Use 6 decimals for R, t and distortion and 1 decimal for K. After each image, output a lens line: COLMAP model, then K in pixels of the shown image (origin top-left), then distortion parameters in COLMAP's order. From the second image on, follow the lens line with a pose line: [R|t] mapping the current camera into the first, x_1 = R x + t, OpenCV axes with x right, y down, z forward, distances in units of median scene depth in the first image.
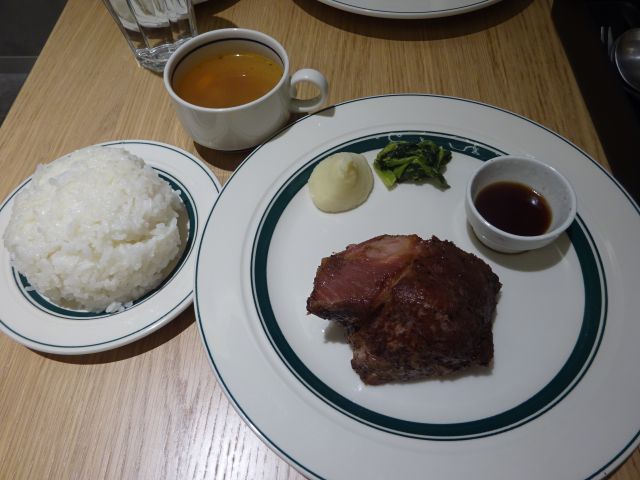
lens RADIAL K [[477.1, 0, 319.5], [0, 477.1, 238.9], [0, 0, 1]] dist [0.012444, 0.003721]
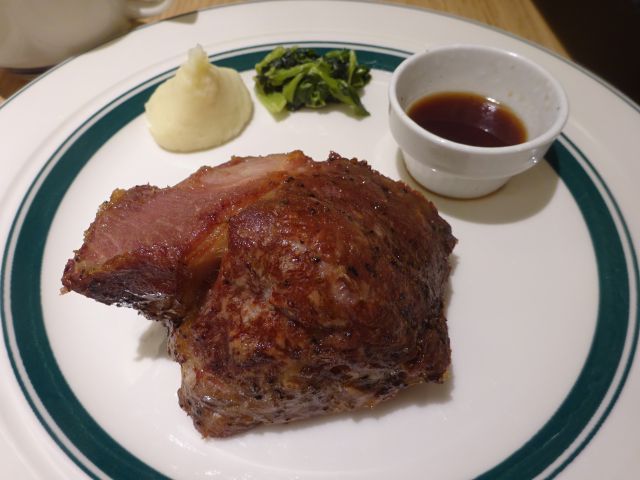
lens RADIAL K [[477.1, 0, 316.0], [0, 477.1, 237.4], [0, 0, 1]] dist [0.012444, 0.003721]
pose [[0.995666, -0.036264, 0.085643, 0.177852], [0.044455, 0.994412, -0.095751, 0.152169], [-0.081692, 0.099143, 0.991714, 0.481897]]
